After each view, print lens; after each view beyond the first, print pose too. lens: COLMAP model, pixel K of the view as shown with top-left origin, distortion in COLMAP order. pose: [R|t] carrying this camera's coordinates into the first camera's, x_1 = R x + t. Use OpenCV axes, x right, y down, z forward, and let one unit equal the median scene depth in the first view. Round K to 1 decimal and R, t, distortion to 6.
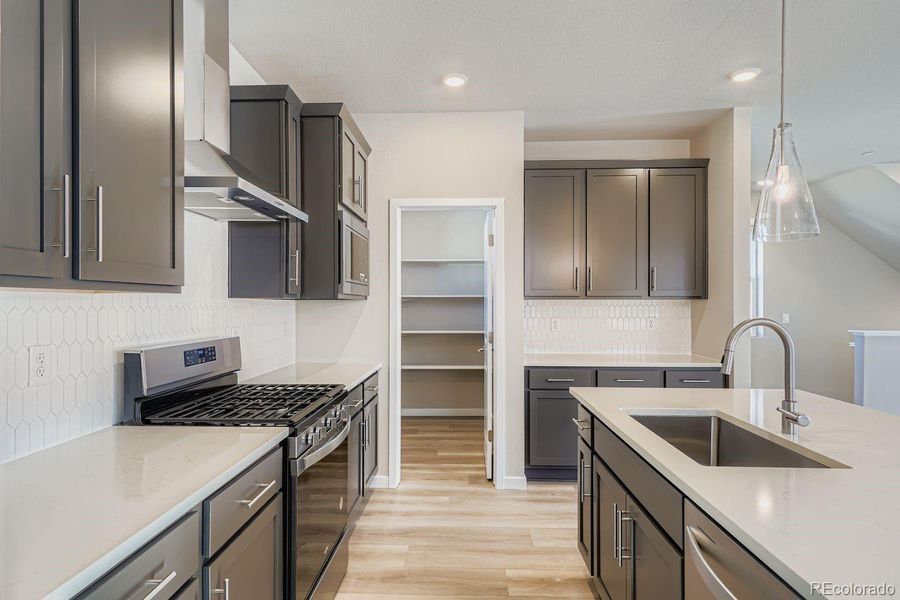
lens RADIAL K [[502.1, 0, 439.7], [0, 502.1, 300.7], [0, 0, 1]] dist [0.017670, -0.000701]
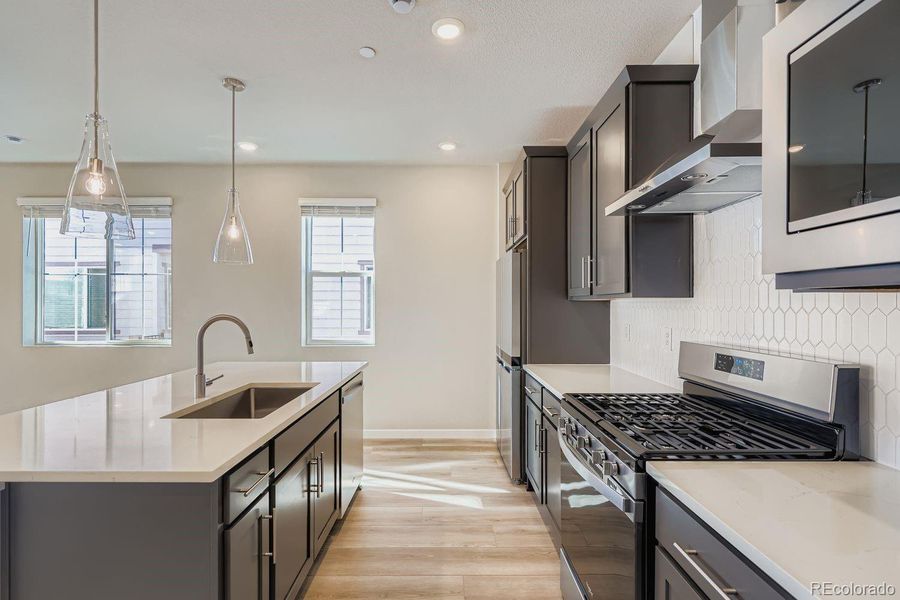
lens RADIAL K [[424.3, 0, 450.1], [0, 424.3, 307.7], [0, 0, 1]] dist [0.001793, -0.000433]
pose [[-0.998807, -0.002518, -0.048768, 0.047334], [-0.002345, 0.999991, -0.003598, 0.016293], [0.048777, -0.003480, -0.998804, 1.773520]]
